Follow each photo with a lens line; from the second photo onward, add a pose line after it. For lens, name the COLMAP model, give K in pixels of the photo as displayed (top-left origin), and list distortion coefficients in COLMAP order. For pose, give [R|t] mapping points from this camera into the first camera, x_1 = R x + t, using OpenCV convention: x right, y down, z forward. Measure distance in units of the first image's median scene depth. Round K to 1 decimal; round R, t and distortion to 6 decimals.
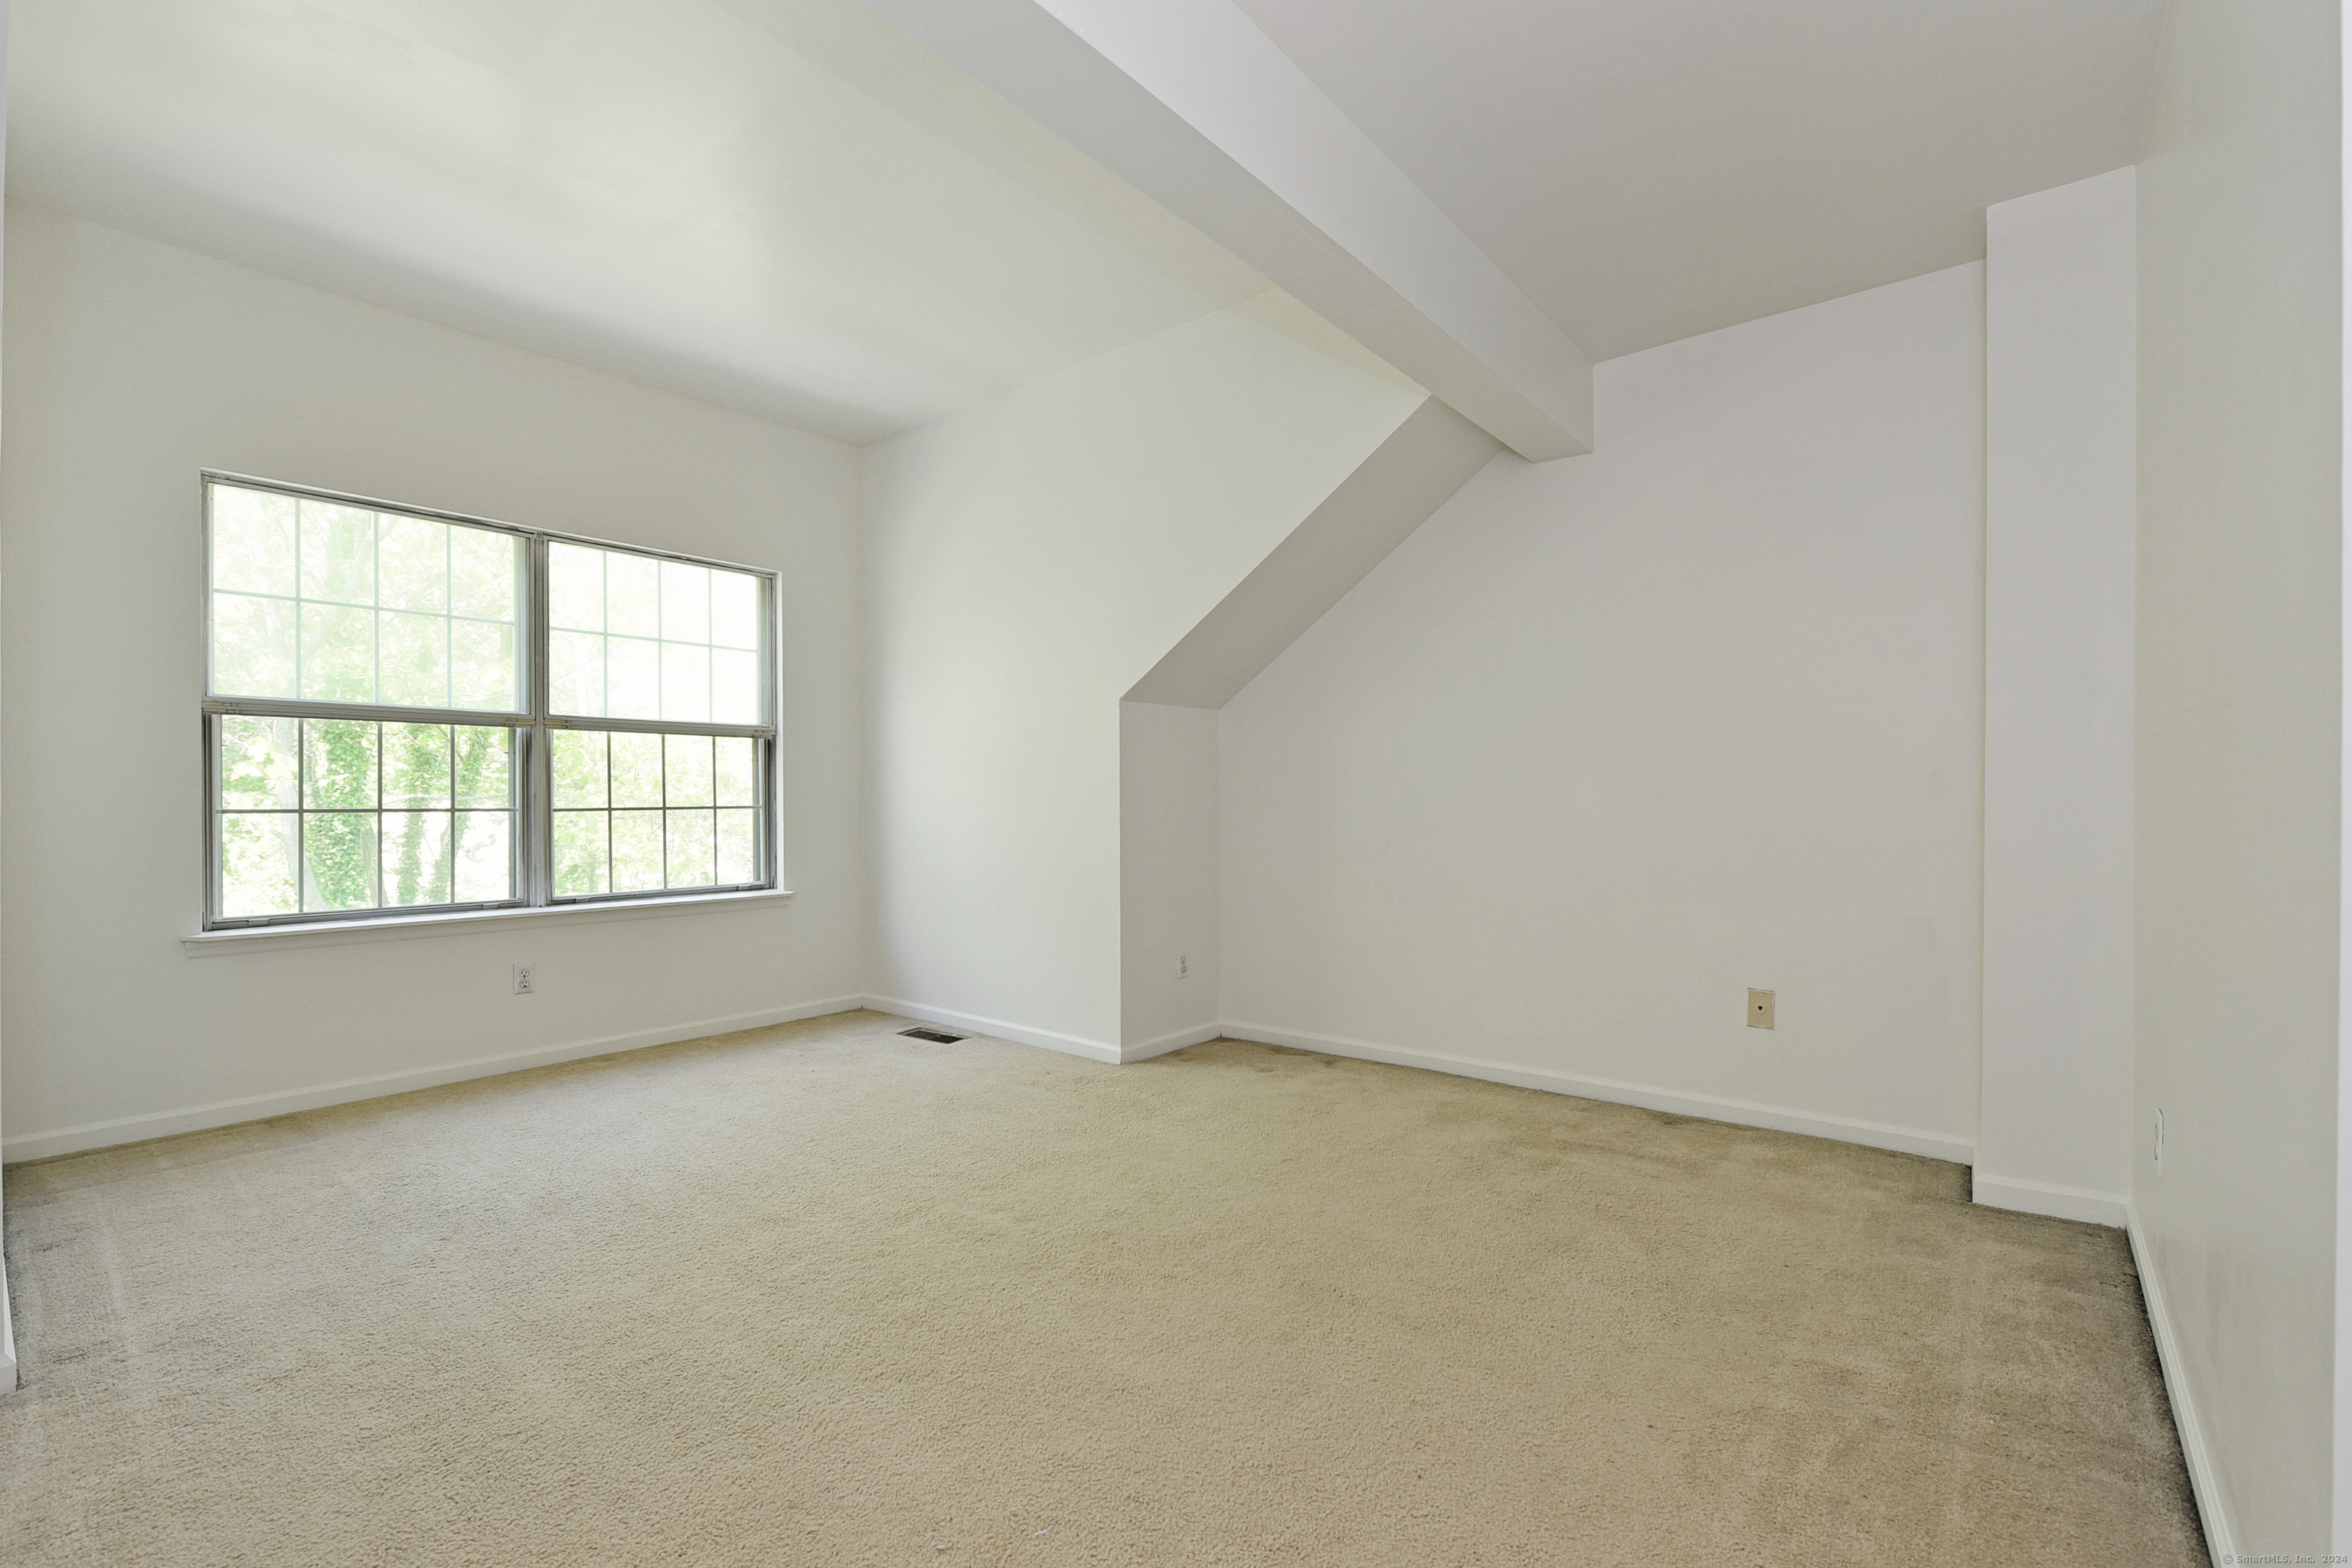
lens RADIAL K [[1041.7, 0, 1176.0], [0, 1041.7, 784.0], [0, 0, 1]] dist [0.000403, -0.001016]
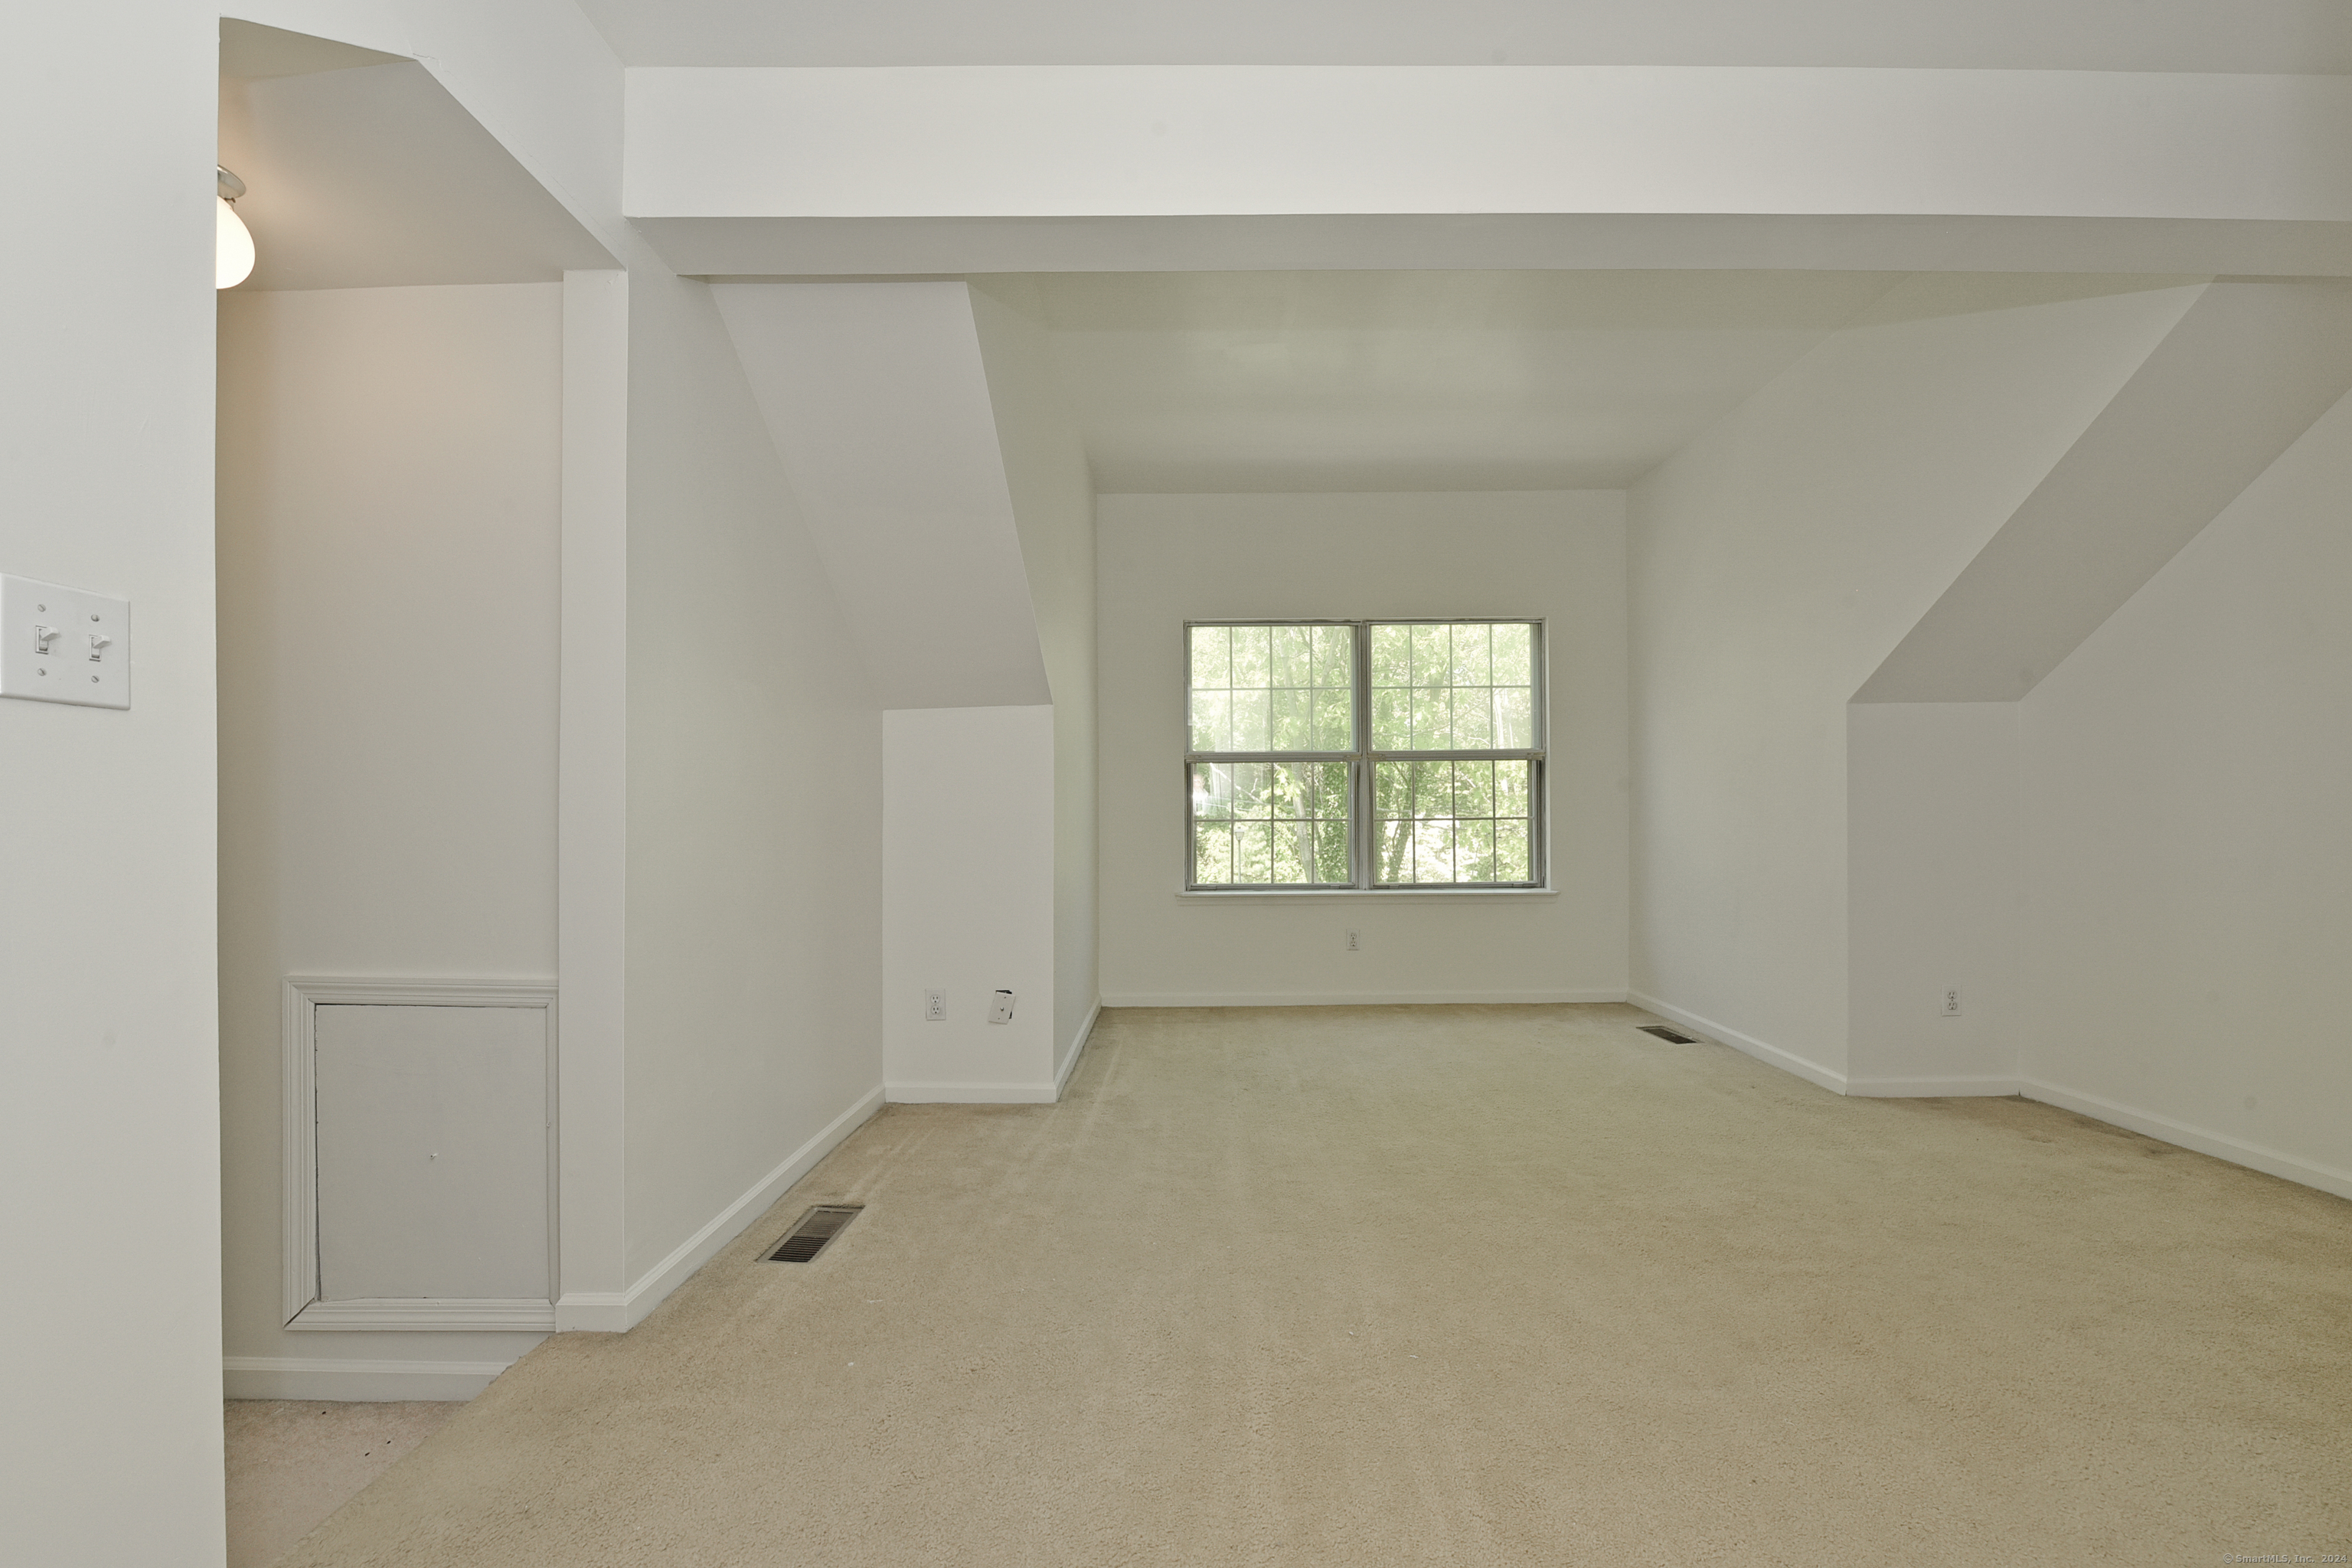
lens RADIAL K [[967.3, 0, 1176.0], [0, 967.3, 784.0], [0, 0, 1]] dist [0.000088, -0.000409]
pose [[0.632584, -0.025445, -0.774074, 0.231046], [0.015038, 0.999675, -0.020572, -0.000224], [0.774346, 0.001373, 0.632761, -0.009981]]
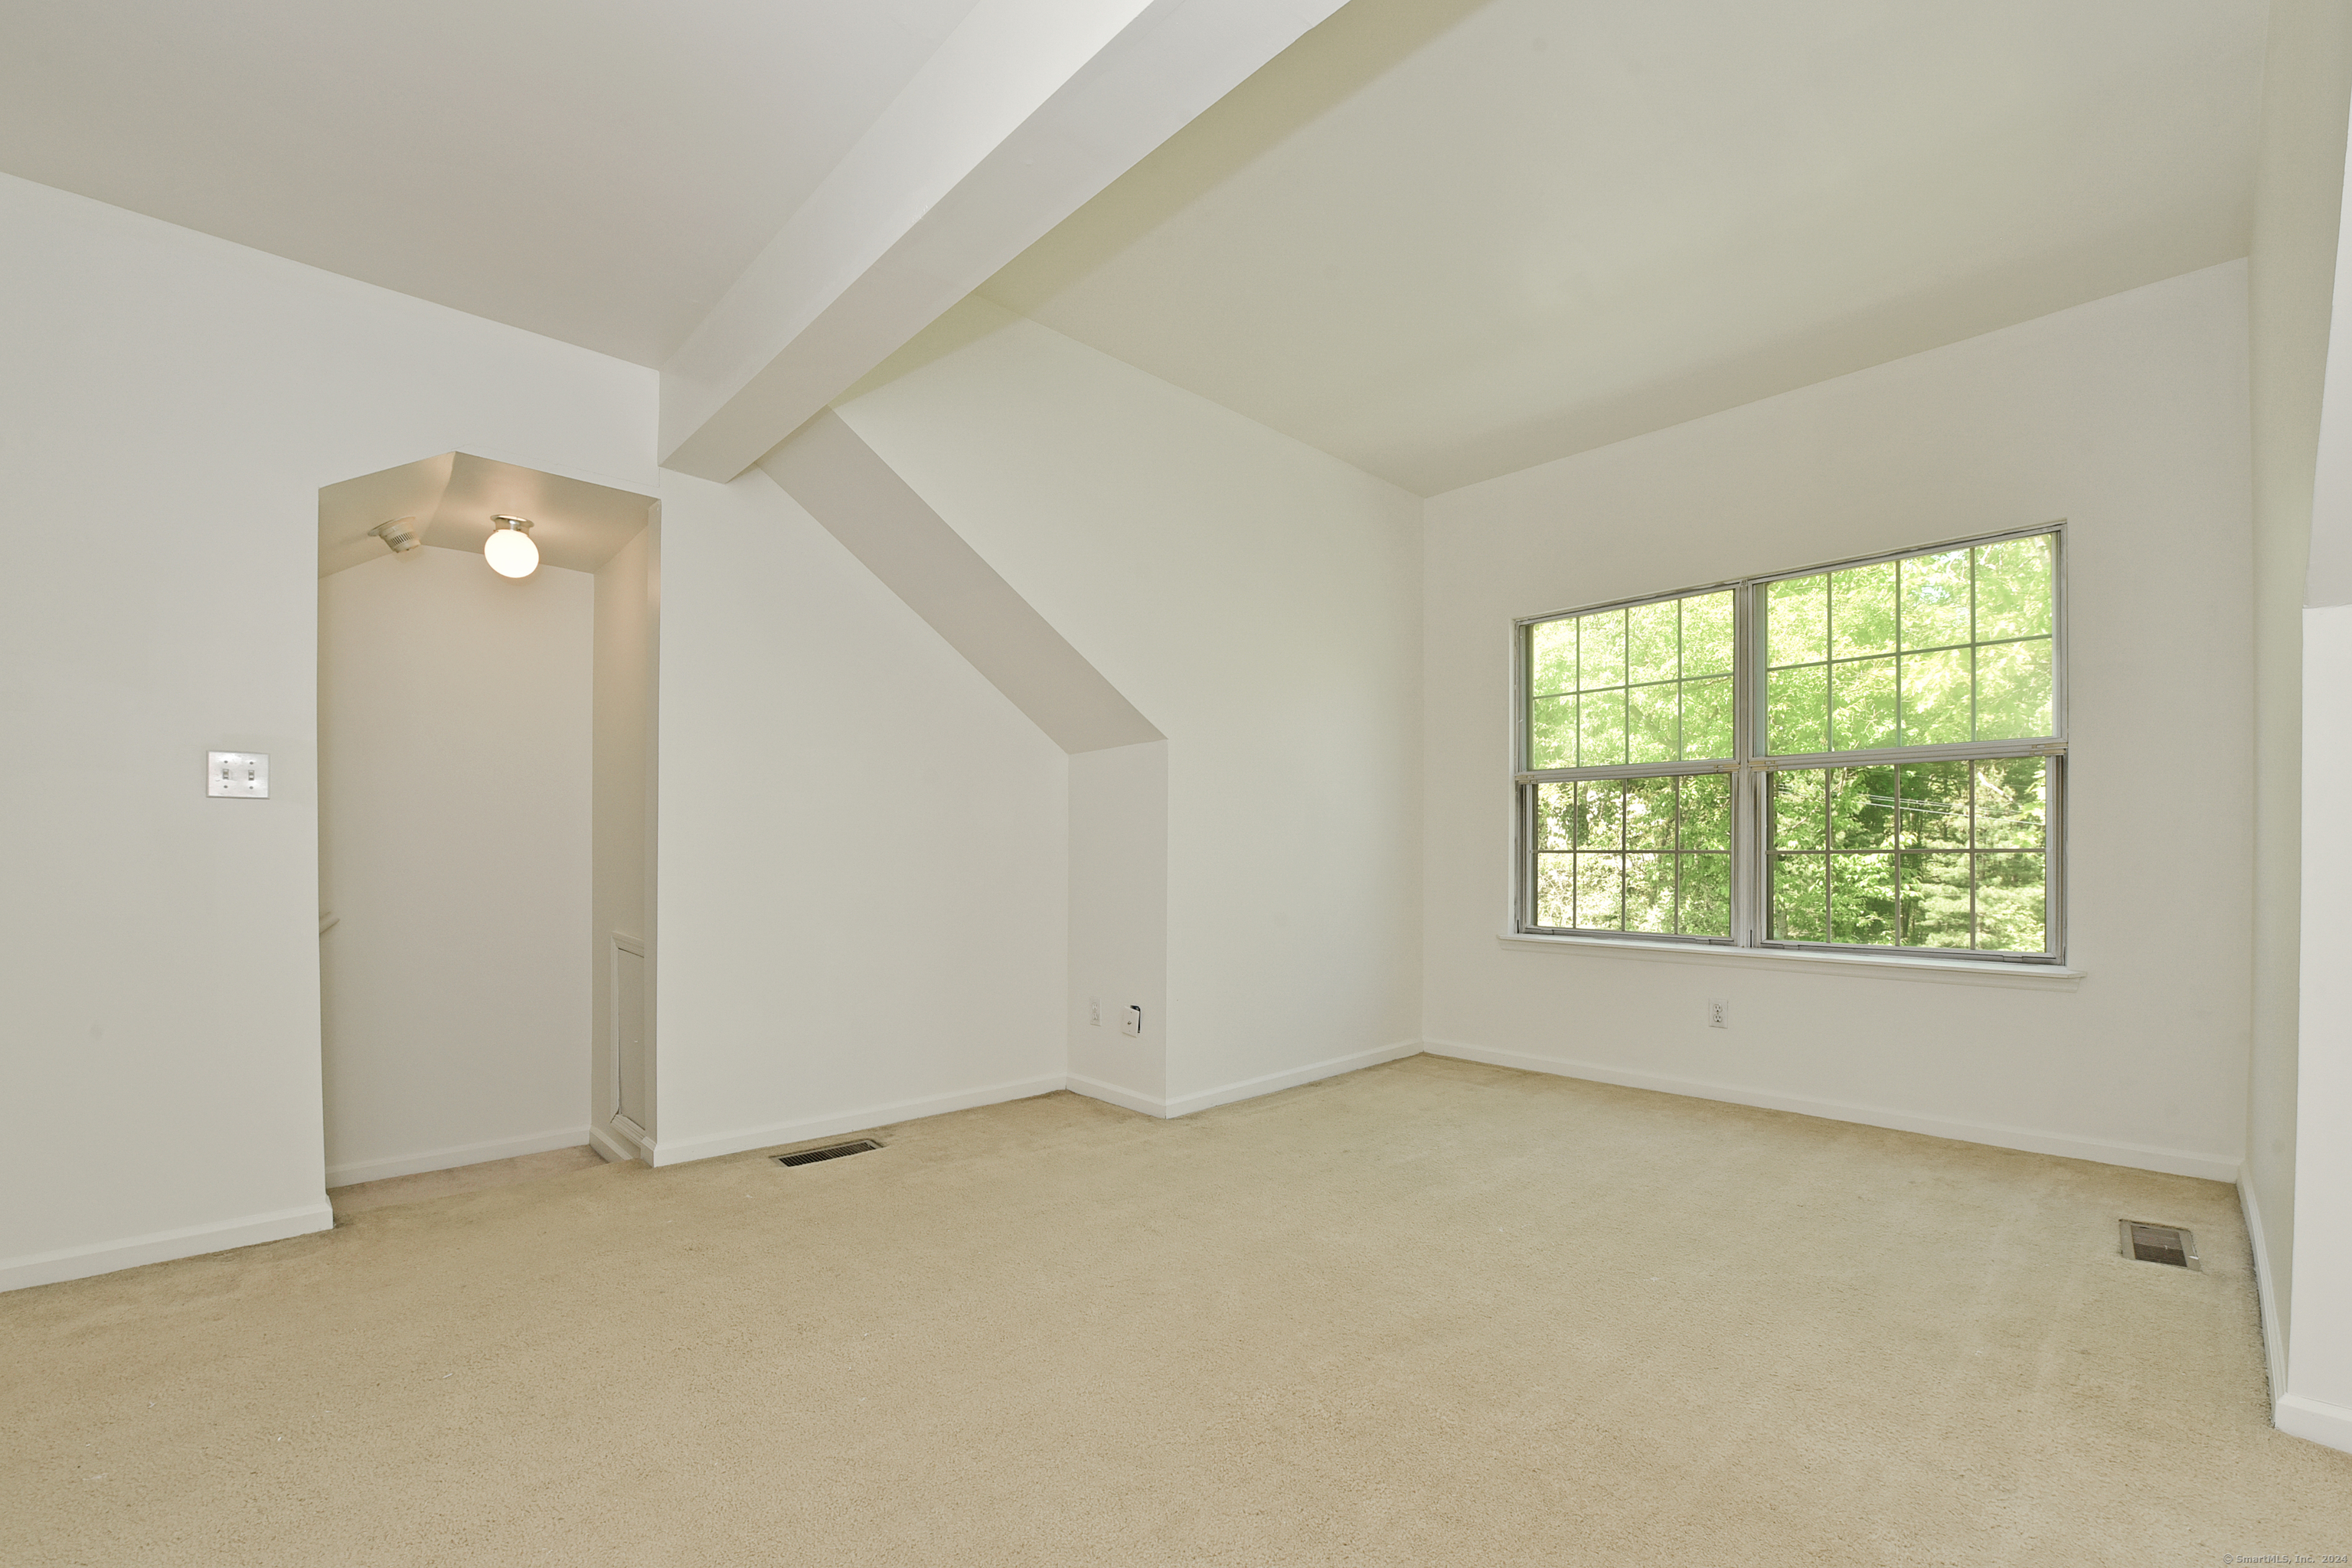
lens RADIAL K [[967.3, 0, 1176.0], [0, 967.3, 784.0], [0, 0, 1]] dist [0.000088, -0.000409]
pose [[-0.115677, -0.070891, -0.990754, 0.400214], [0.017245, 0.997156, -0.073362, 0.018693], [0.993137, -0.025572, -0.114125, 0.560395]]
